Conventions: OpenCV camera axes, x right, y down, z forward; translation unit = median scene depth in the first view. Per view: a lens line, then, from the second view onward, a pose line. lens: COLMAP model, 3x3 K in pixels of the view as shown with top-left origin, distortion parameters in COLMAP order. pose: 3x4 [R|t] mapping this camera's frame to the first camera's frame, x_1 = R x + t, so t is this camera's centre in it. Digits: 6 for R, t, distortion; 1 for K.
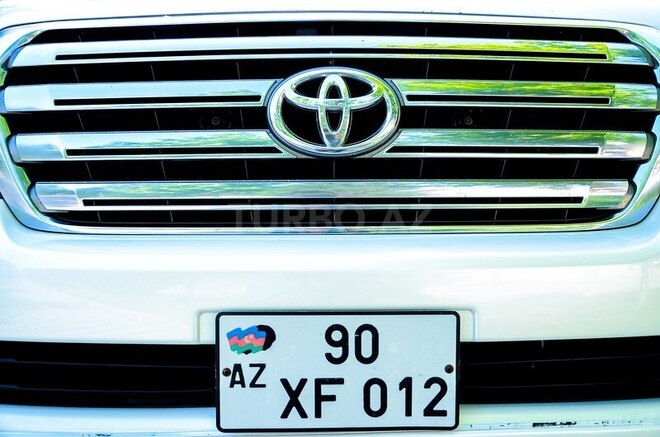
lens RADIAL K [[710.7, 0, 330.0], [0, 710.7, 218.5], [0, 0, 1]] dist [0.001803, 0.008207]
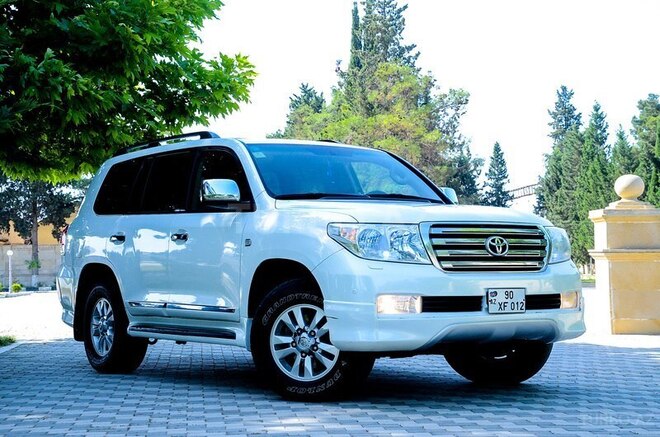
lens RADIAL K [[1228.4, 0, 330.0], [0, 1228.4, 218.5], [0, 0, 1]] dist [0.407459, 0.024918]
pose [[0.830546, 0.022066, 0.556513, -5.392763], [0.018552, 0.997564, -0.067243, 0.190714], [-0.556641, 0.066173, 0.828113, -5.073928]]
